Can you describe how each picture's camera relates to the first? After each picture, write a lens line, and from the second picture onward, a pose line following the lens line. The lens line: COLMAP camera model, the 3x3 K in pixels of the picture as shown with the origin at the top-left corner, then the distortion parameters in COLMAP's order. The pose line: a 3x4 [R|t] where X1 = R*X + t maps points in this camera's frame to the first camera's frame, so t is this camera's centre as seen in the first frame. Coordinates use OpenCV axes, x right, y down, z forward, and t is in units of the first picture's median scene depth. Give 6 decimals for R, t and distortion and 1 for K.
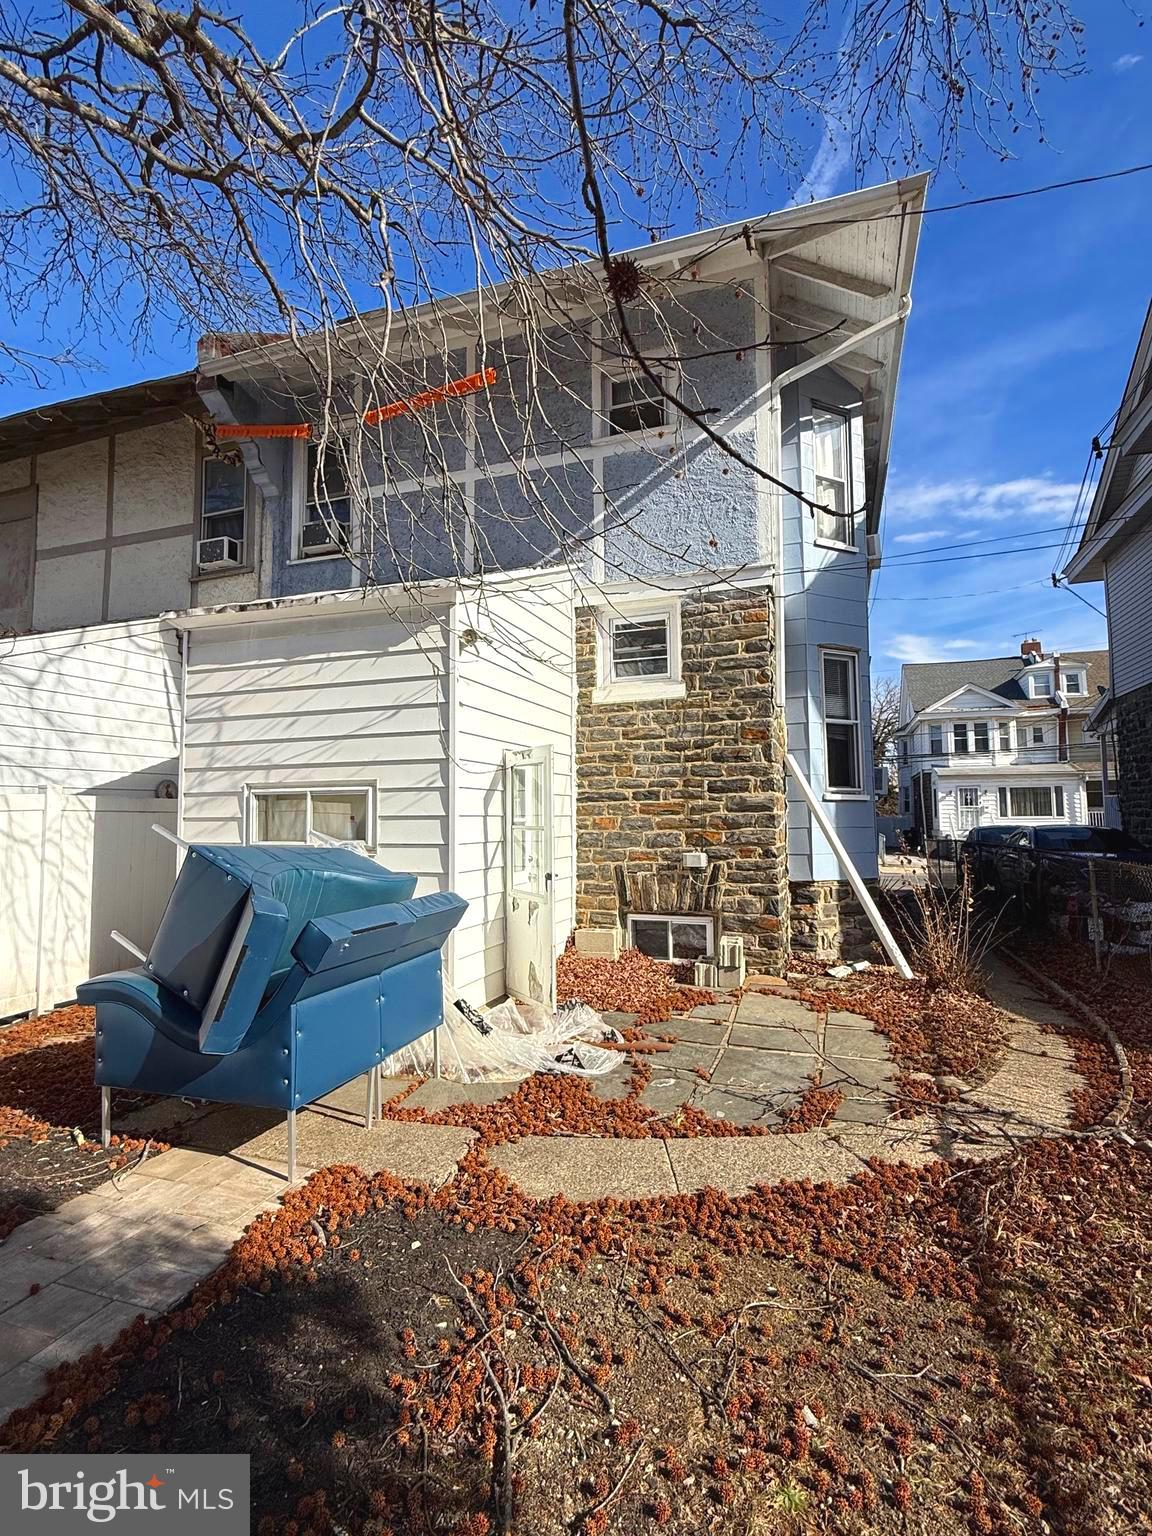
lens RADIAL K [[756.7, 0, 572.5], [0, 756.7, 767.7], [0, 0, 1]] dist [-0.000771, -0.000606]
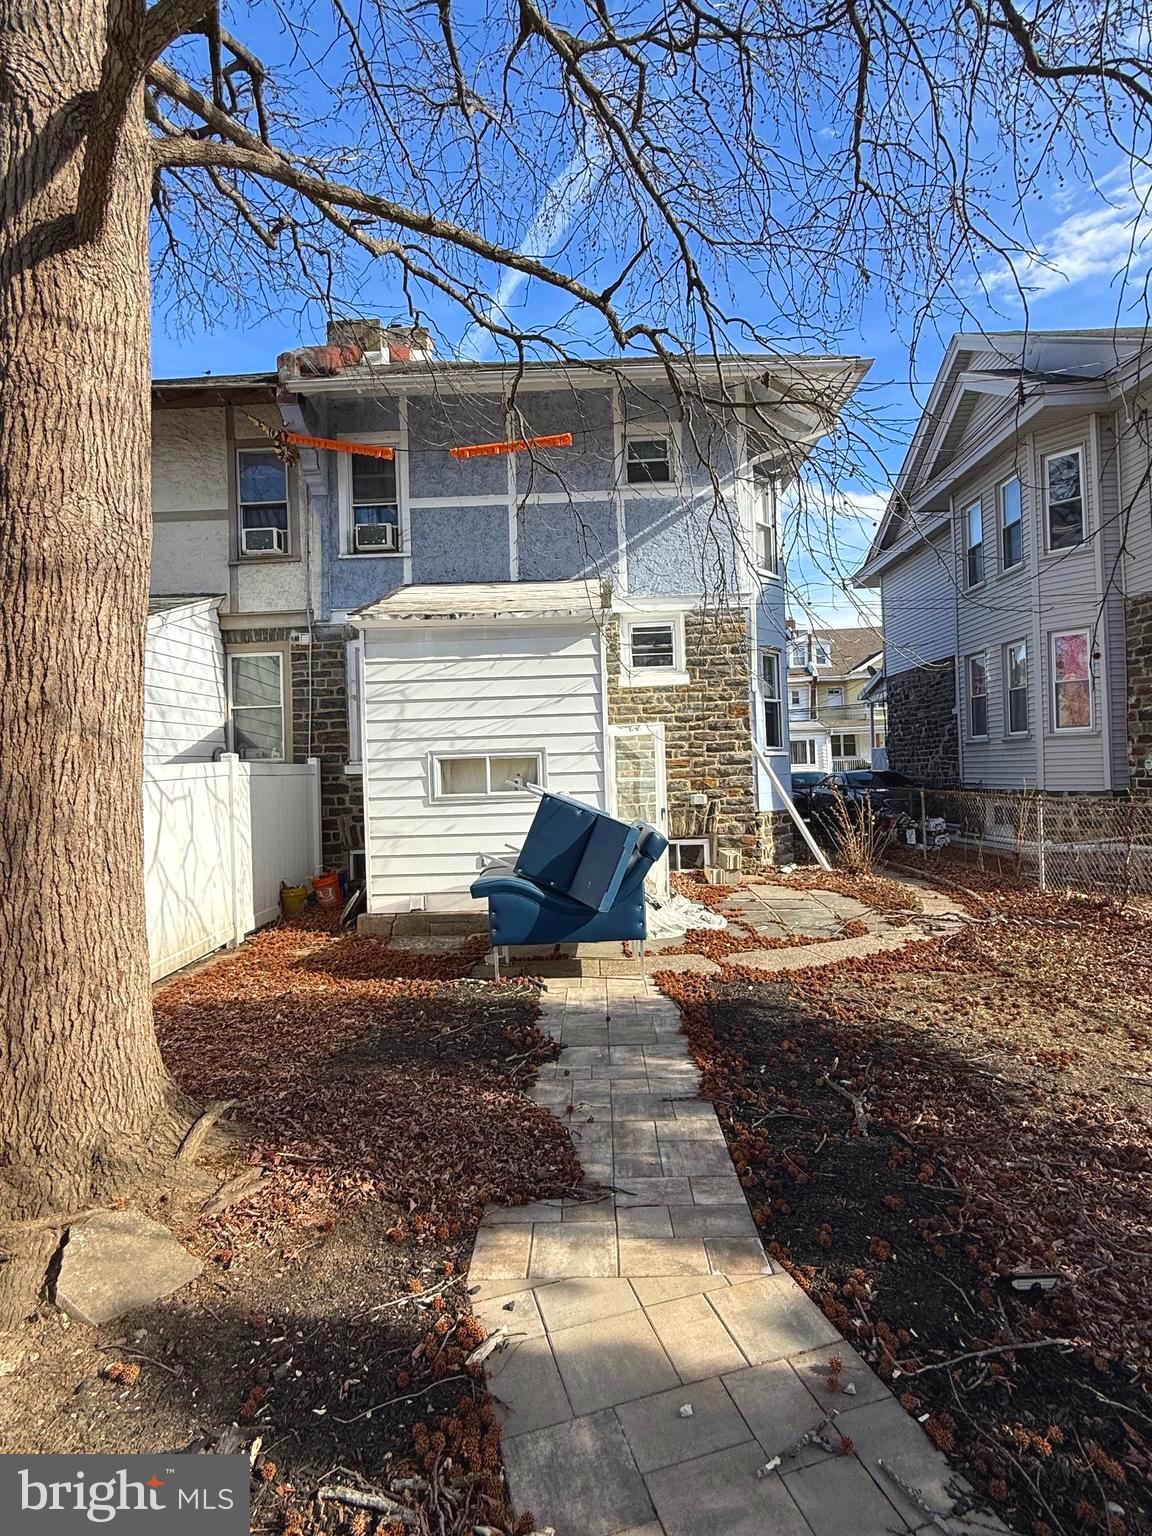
lens RADIAL K [[756.7, 0, 581.3], [0, 756.7, 766.3], [0, 0, 1]] dist [-0.000771, -0.000606]
pose [[0.949564, -0.020177, 0.312924, -0.481596], [0.002117, 0.998317, 0.057948, -0.022699], [-0.313566, -0.054363, 0.948009, -0.271917]]
